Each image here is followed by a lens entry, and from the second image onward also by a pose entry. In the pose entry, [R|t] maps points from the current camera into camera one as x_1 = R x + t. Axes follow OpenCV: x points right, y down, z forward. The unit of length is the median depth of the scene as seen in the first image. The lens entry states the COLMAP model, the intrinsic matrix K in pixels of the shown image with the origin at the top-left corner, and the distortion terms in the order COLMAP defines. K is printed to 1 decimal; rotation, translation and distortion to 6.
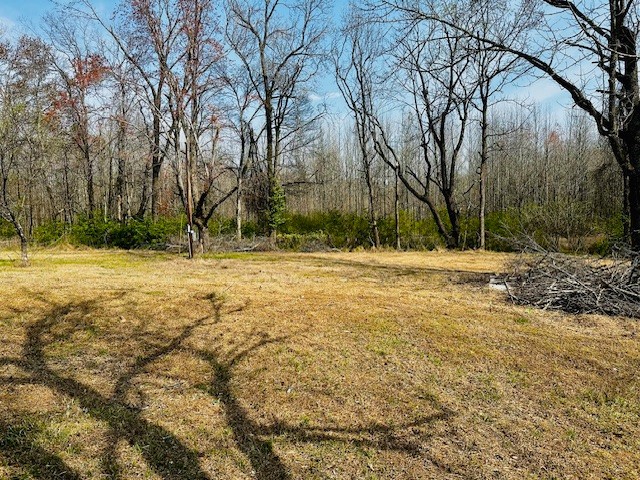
lens RADIAL K [[445.2, 0, 318.8], [0, 445.2, 242.4], [0, 0, 1]] dist [0.057649, -0.073206]
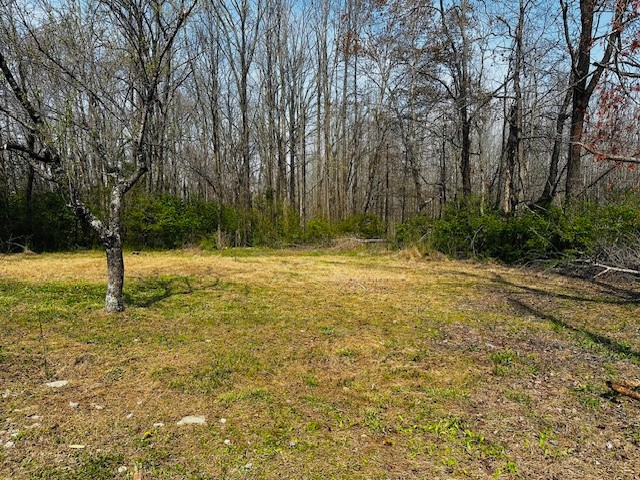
lens RADIAL K [[445.2, 0, 318.7], [0, 445.2, 243.5], [0, 0, 1]] dist [0.057649, -0.073206]
pose [[0.652293, 0.049771, -0.756331, -0.215054], [-0.051284, 0.998453, 0.021475, -0.012058], [0.756230, 0.024780, 0.653837, 0.585799]]
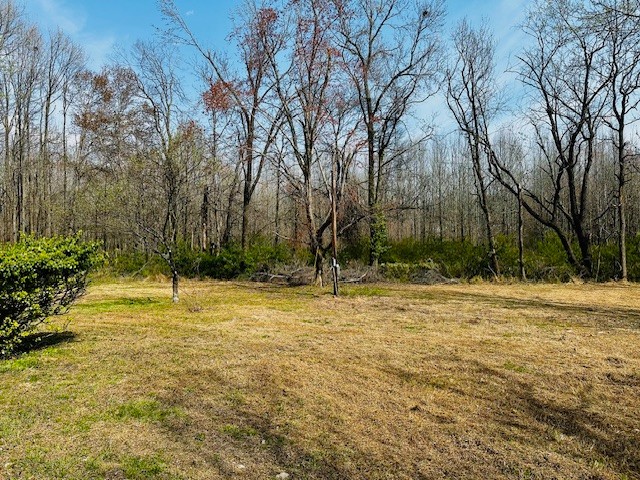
lens RADIAL K [[445.2, 0, 314.2], [0, 445.2, 238.7], [0, 0, 1]] dist [0.057649, -0.073206]
pose [[0.998950, -0.009018, -0.044909, -0.216560], [0.006558, 0.998485, -0.054627, -0.022534], [0.045334, 0.054275, 0.997496, 0.064315]]
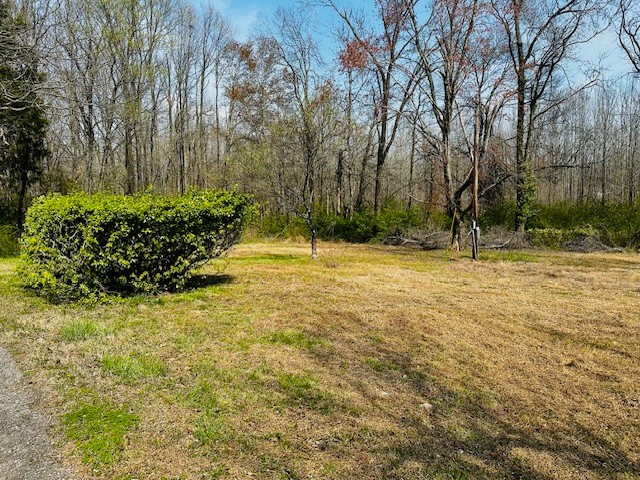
lens RADIAL K [[445.2, 0, 318.0], [0, 445.2, 243.4], [0, 0, 1]] dist [0.057649, -0.073206]
pose [[0.946204, 0.019507, -0.322982, -0.220348], [-0.010786, 0.999528, 0.028770, -0.012409], [0.323390, -0.023738, 0.945968, 0.063506]]
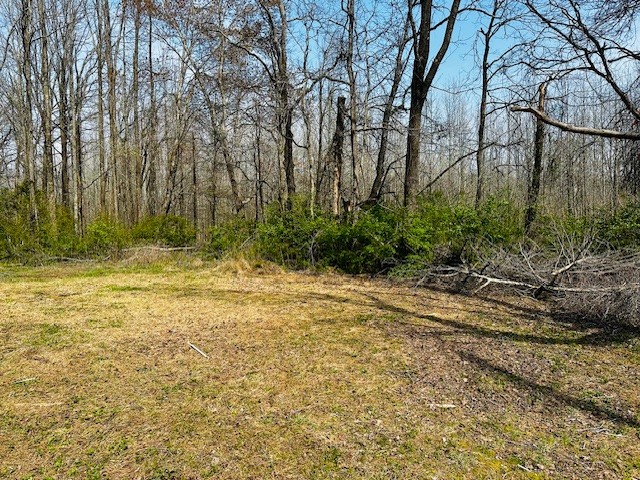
lens RADIAL K [[445.2, 0, 320.1], [0, 445.2, 241.9], [0, 0, 1]] dist [0.057649, -0.073206]
pose [[0.916226, 0.023210, -0.399989, -0.334950], [-0.029175, 0.999535, -0.008829, -0.016411], [0.399598, 0.019759, 0.916477, 0.690163]]
